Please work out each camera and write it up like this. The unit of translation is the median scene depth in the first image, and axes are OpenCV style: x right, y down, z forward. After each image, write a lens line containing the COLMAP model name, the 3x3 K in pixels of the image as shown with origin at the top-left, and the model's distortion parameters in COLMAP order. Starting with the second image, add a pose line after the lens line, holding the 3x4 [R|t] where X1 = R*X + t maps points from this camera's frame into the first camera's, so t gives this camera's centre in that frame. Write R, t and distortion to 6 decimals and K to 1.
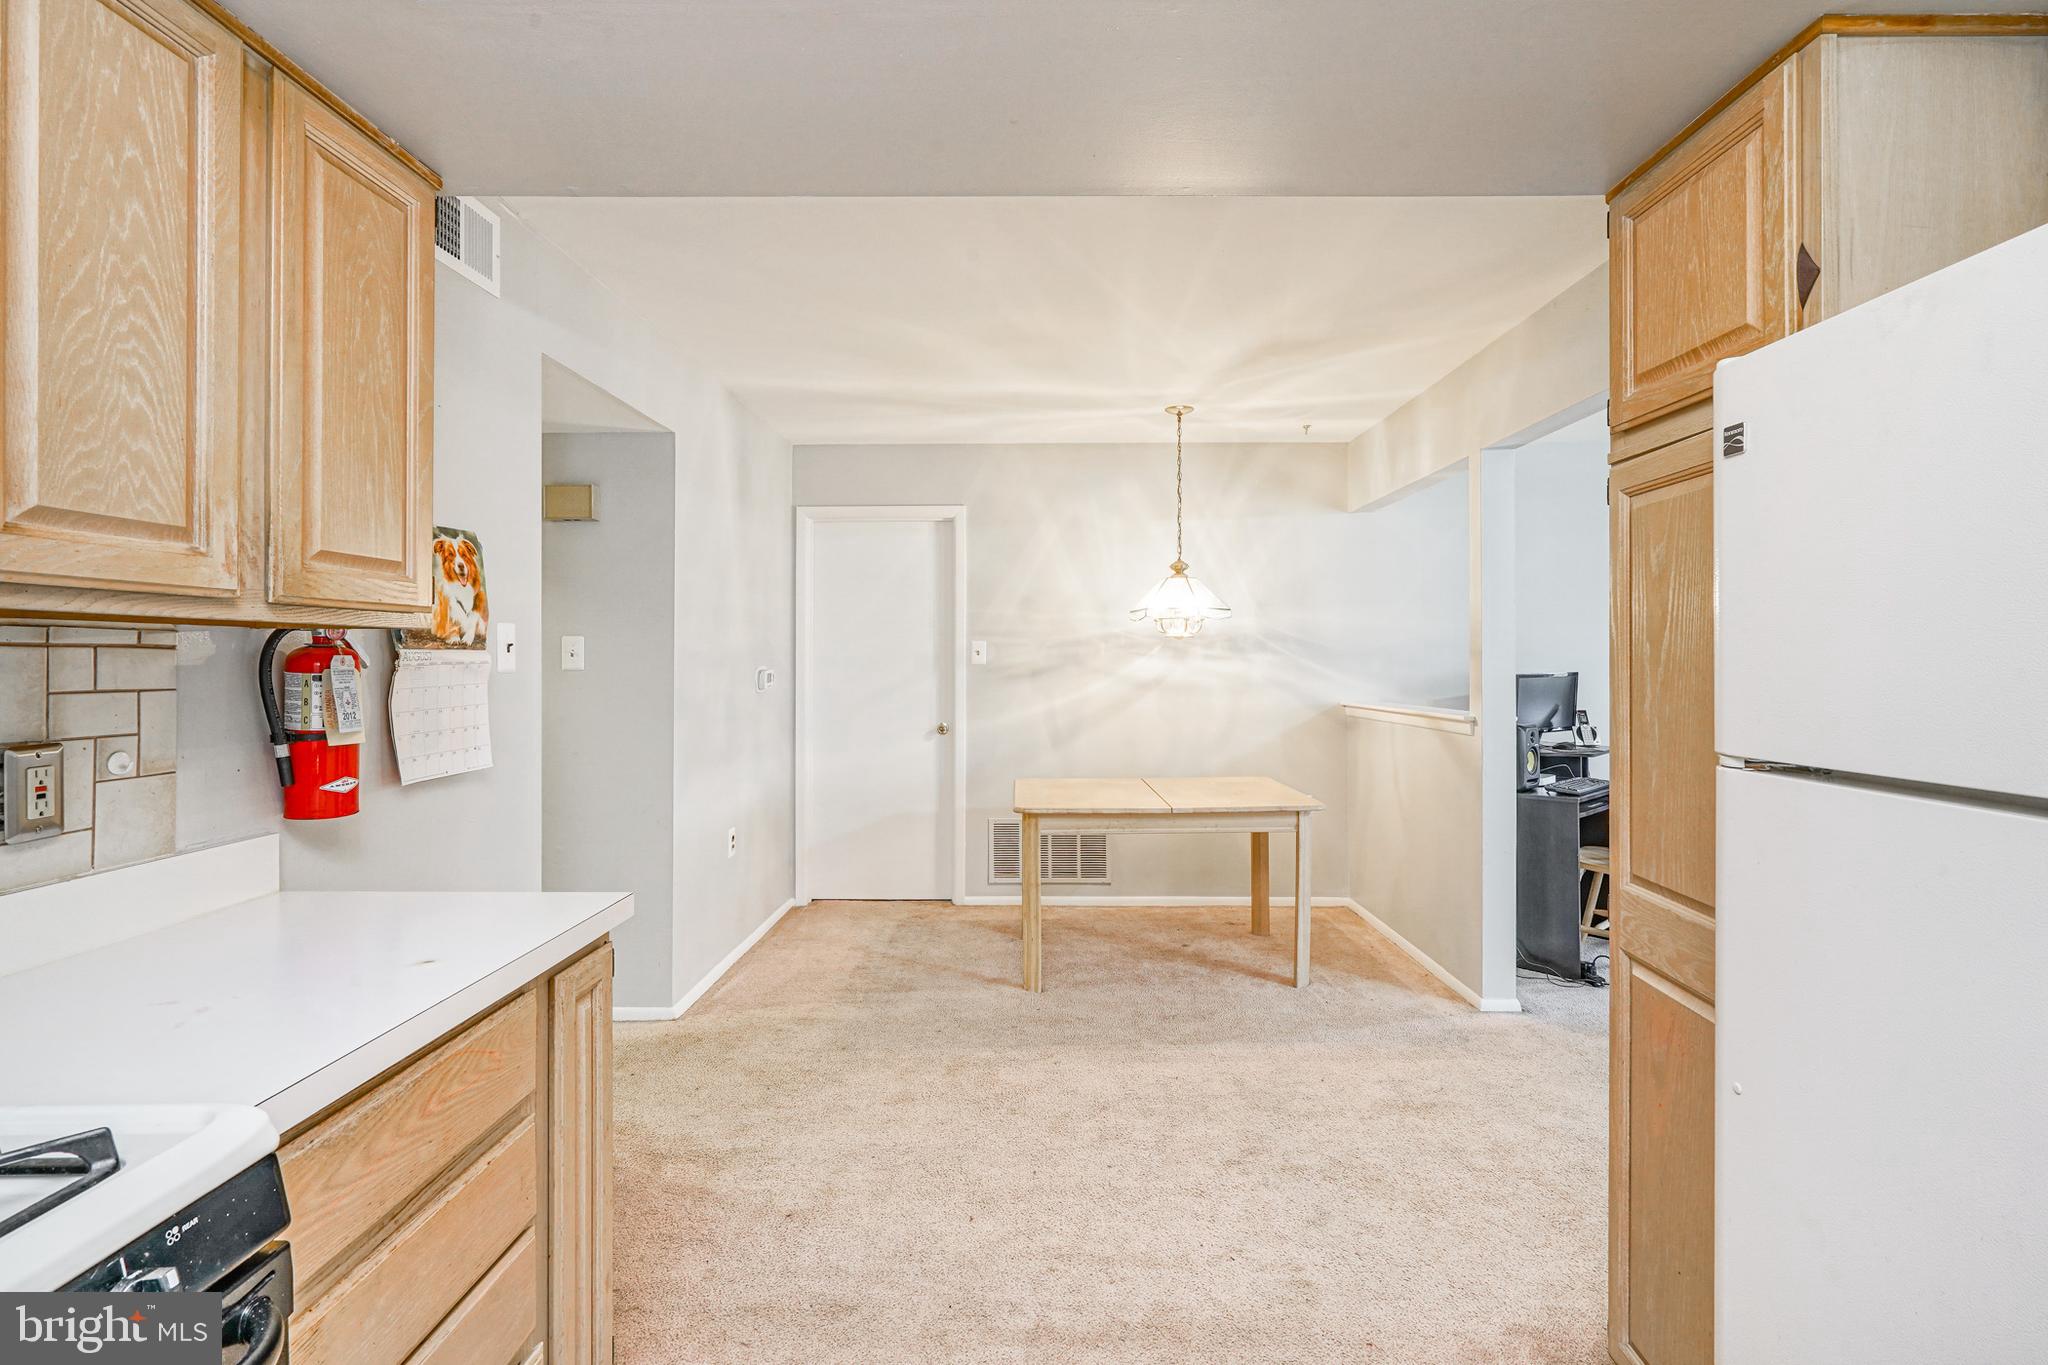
lens RADIAL K [[954.2, 0, 1040.4], [0, 954.2, 656.1], [0, 0, 1]] dist [-0.003127, 0.001149]
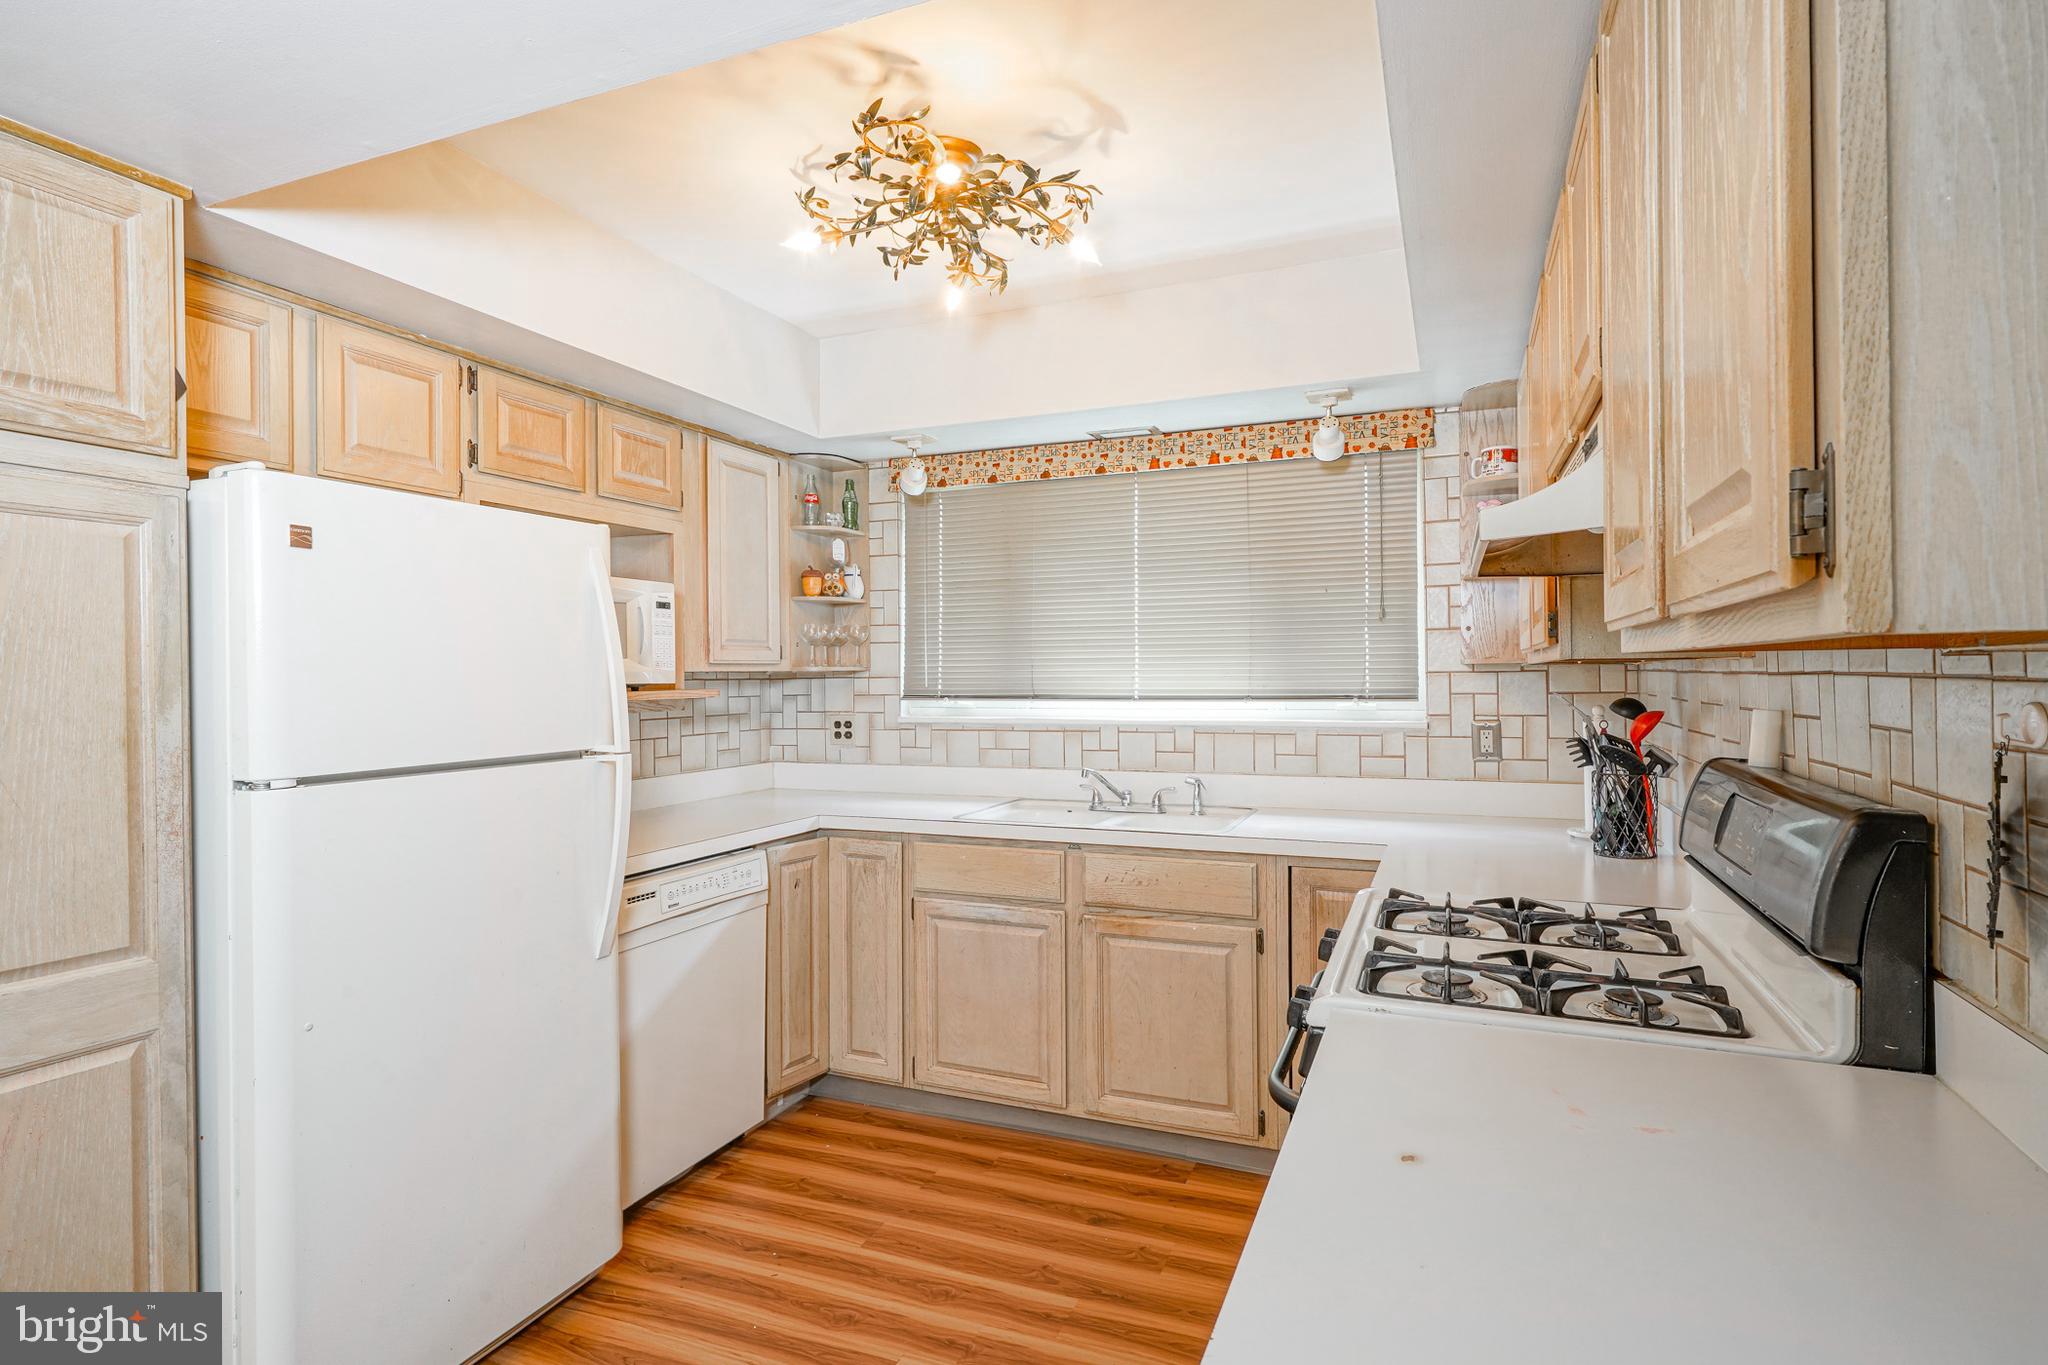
lens RADIAL K [[1056.0, 0, 1017.5], [0, 1056.0, 675.6], [0, 0, 1]] dist [-0.000741, 0.000159]
pose [[-0.923641, 0.008757, 0.383158, -0.245128], [0.009446, 0.999955, -0.000083, -0.008286], [-0.383142, 0.003543, -0.923683, 0.649130]]
